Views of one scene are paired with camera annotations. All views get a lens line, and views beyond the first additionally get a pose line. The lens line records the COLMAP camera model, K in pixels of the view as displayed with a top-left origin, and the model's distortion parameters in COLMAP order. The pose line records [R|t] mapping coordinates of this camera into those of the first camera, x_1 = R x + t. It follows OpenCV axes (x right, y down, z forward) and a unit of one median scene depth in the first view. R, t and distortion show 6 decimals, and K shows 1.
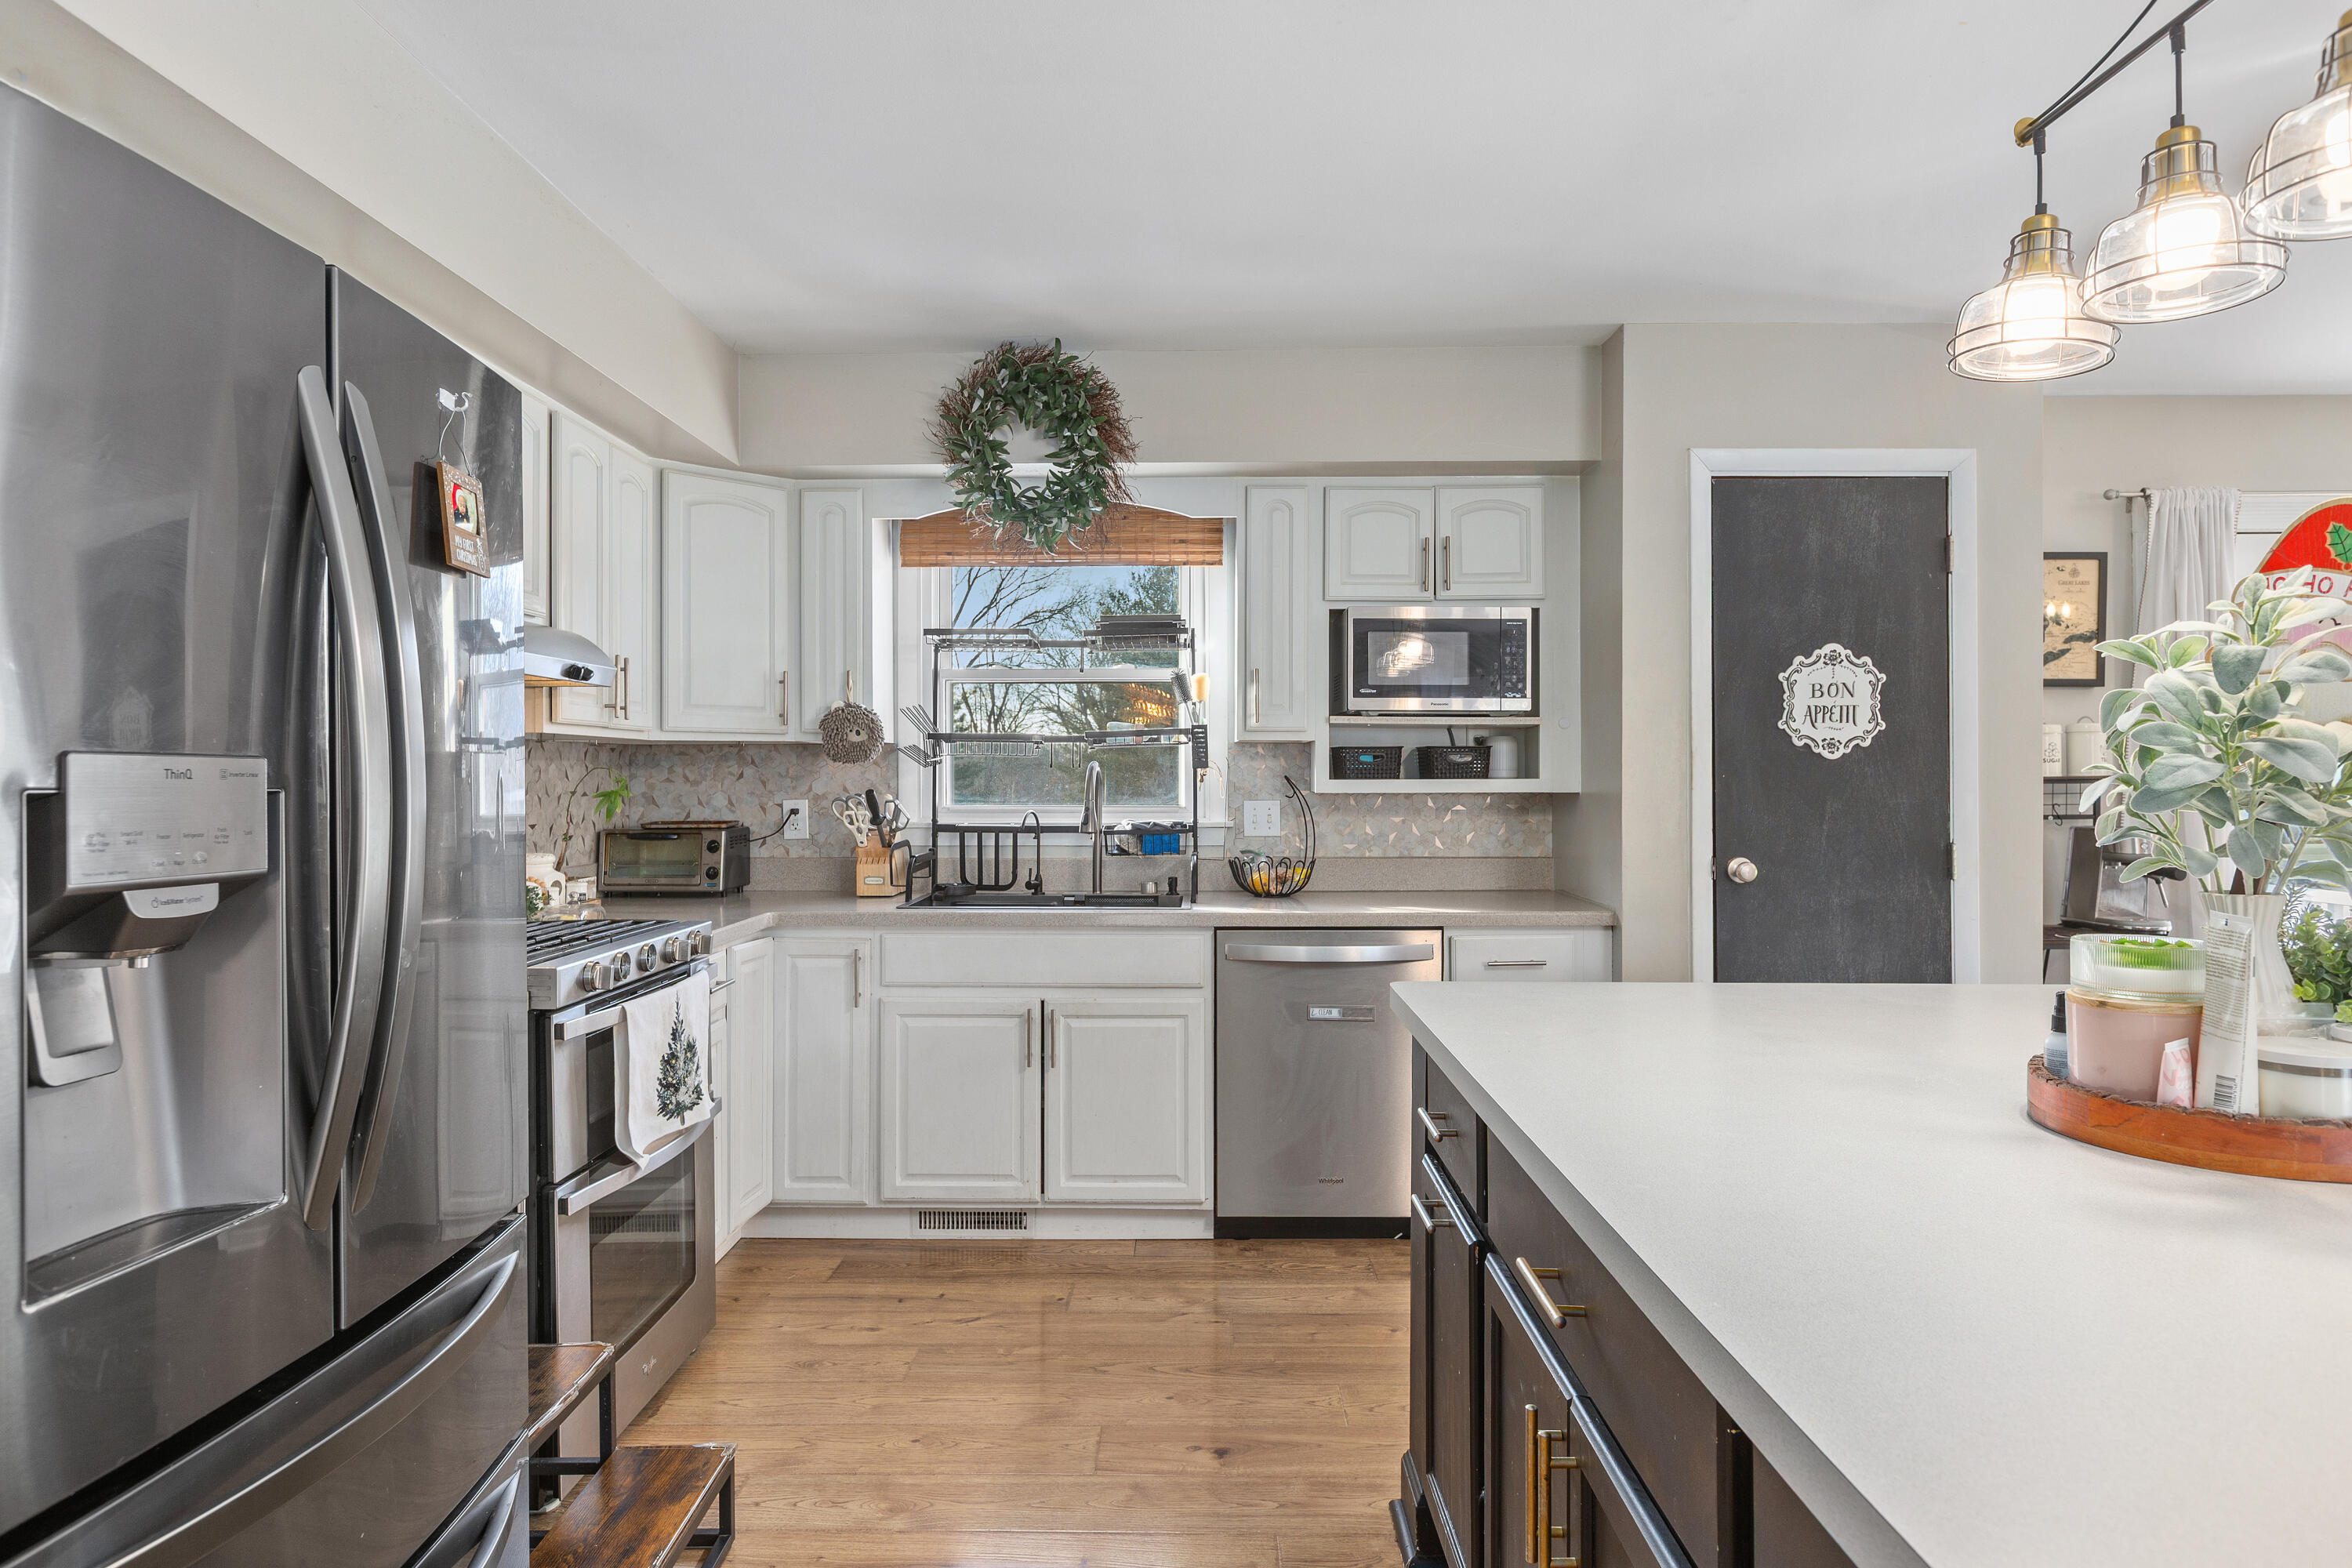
lens RADIAL K [[1369.0, 0, 1172.5], [0, 1369.0, 771.1], [0, 0, 1]] dist [0.004278, 0.000517]
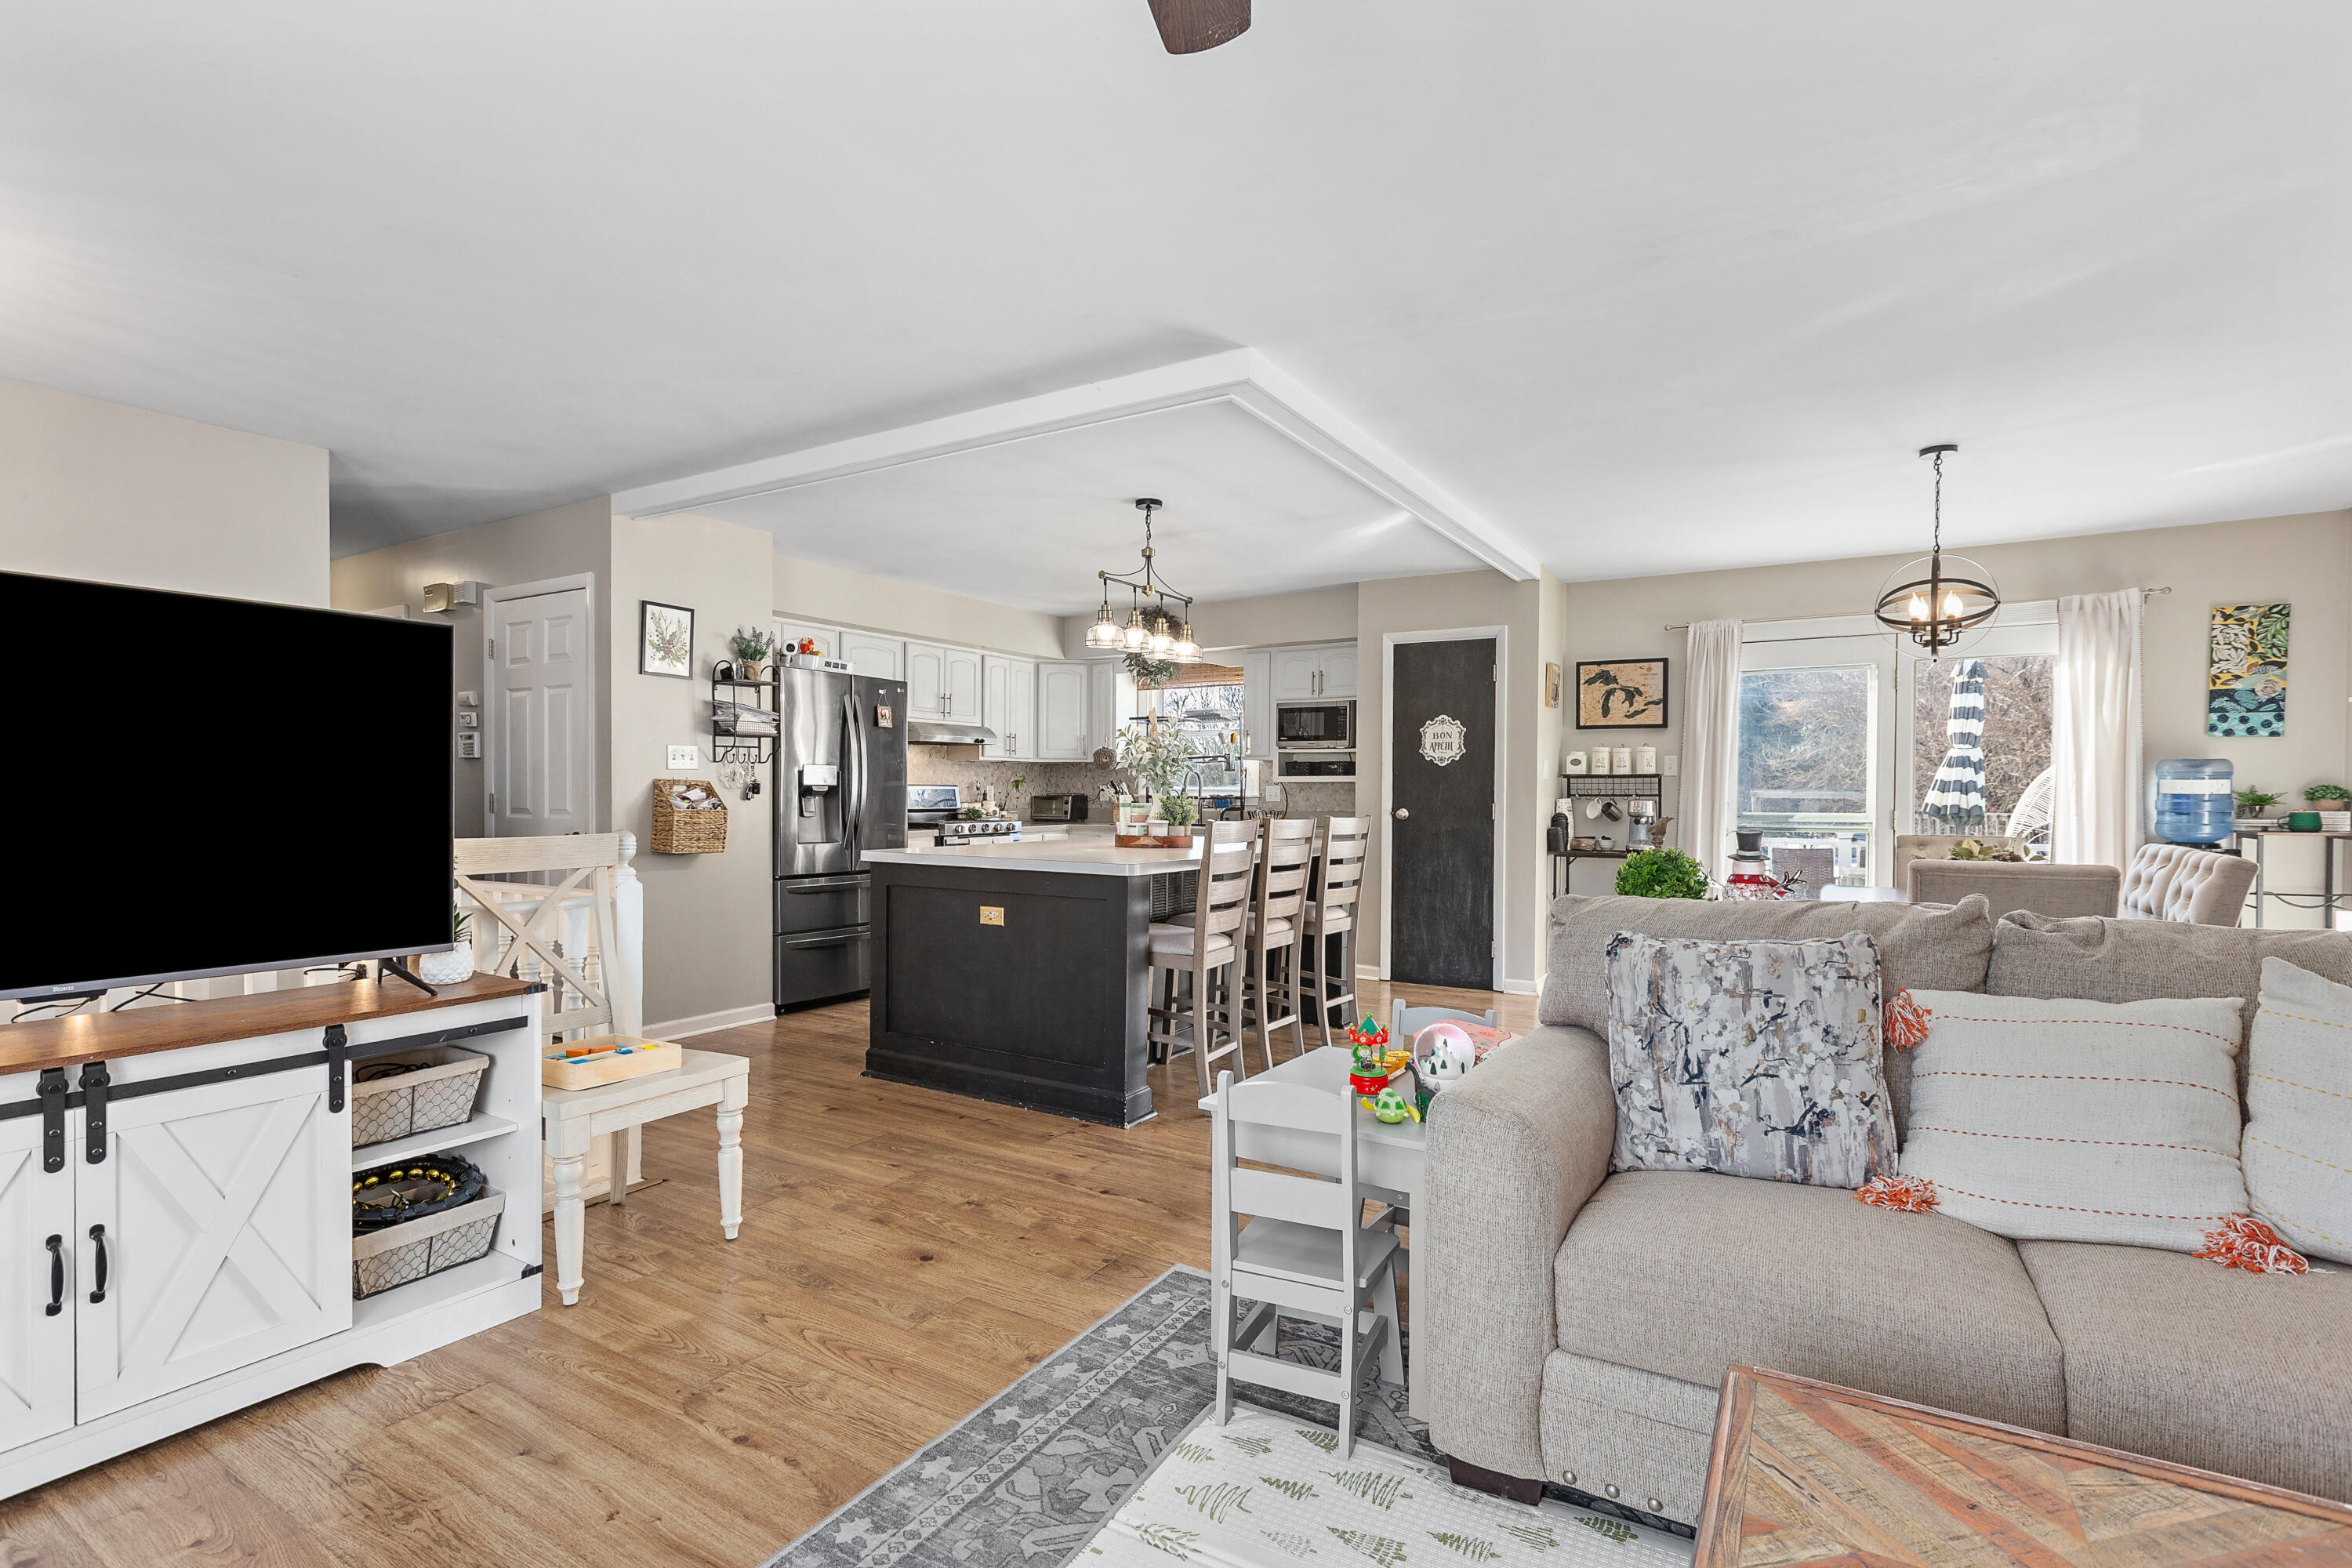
lens RADIAL K [[1101.5, 0, 1168.7], [0, 1101.5, 793.5], [0, 0, 1]] dist [-0.001938, -0.000117]
pose [[0.863503, 0.006535, -0.504302, 0.962461], [-0.002509, 0.999959, 0.008662, 0.021297], [0.504338, -0.006215, 0.863484, -0.769330]]
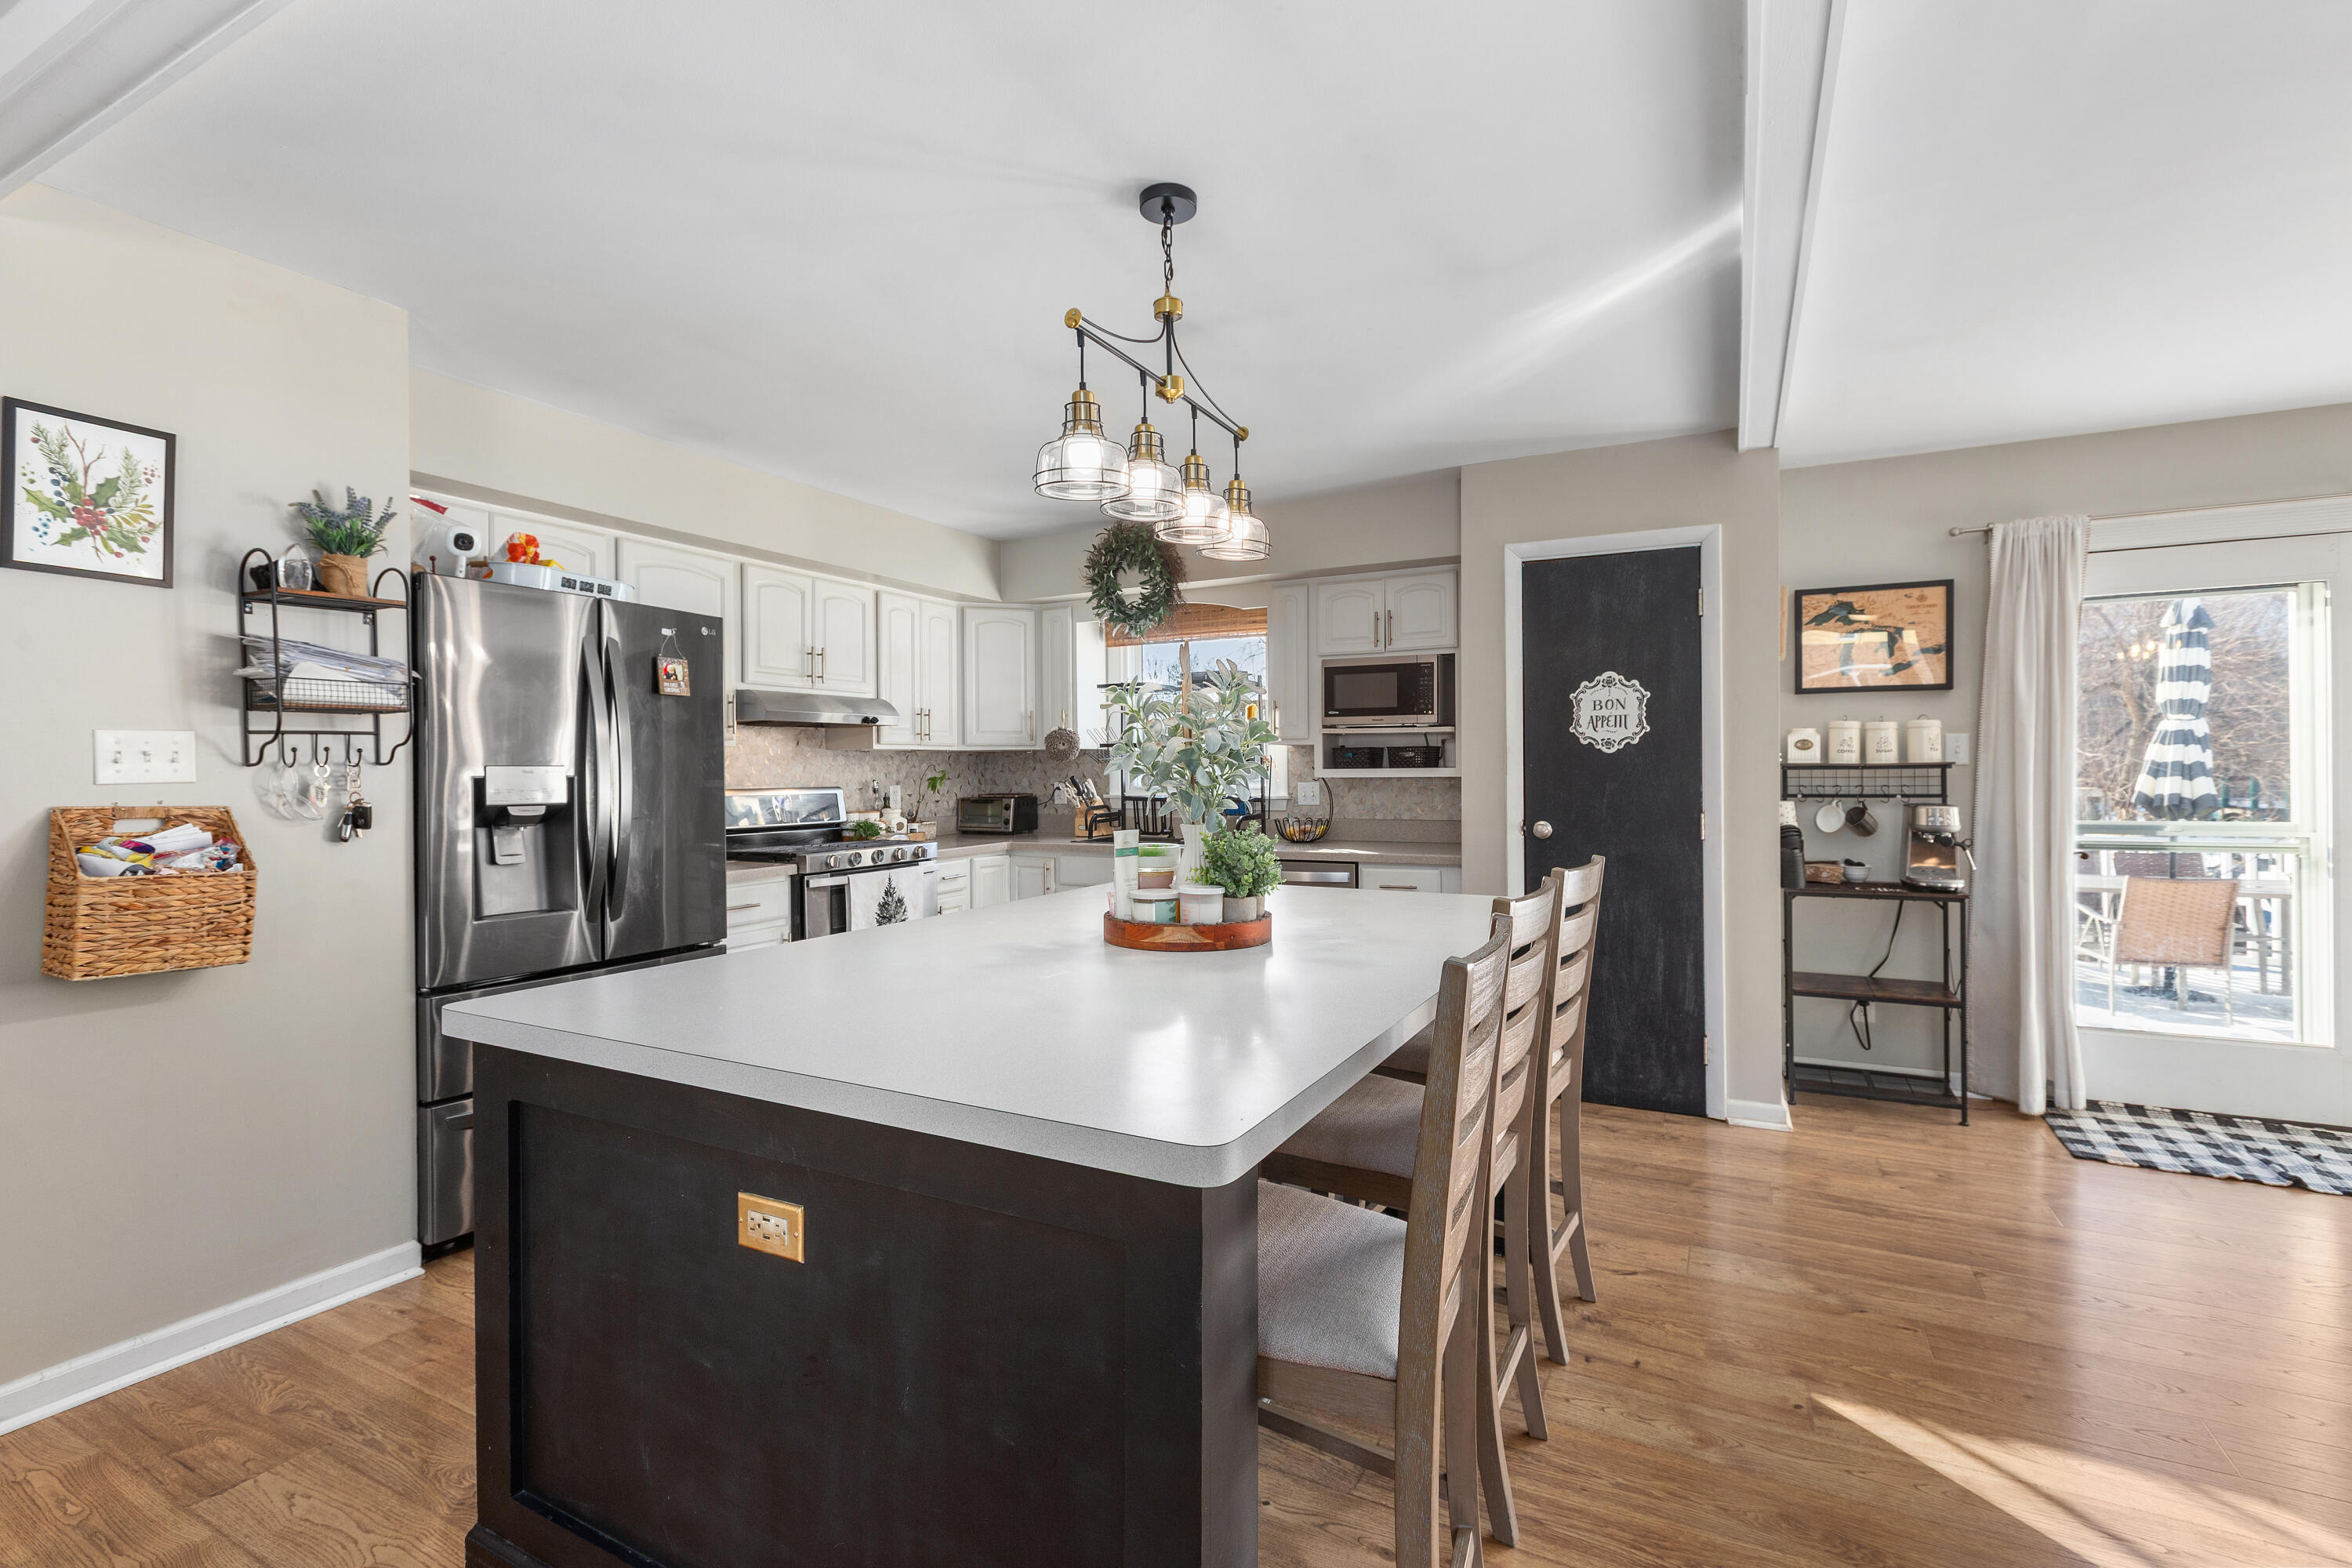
lens RADIAL K [[1058.3, 0, 1181.9], [0, 1058.3, 772.4], [0, 0, 1]] dist [0.002598, 0.000145]
pose [[0.894773, -0.003814, -0.446504, 0.547054], [0.008570, 0.999926, 0.008633, -0.001665], [0.446438, -0.011551, 0.894740, -0.173891]]
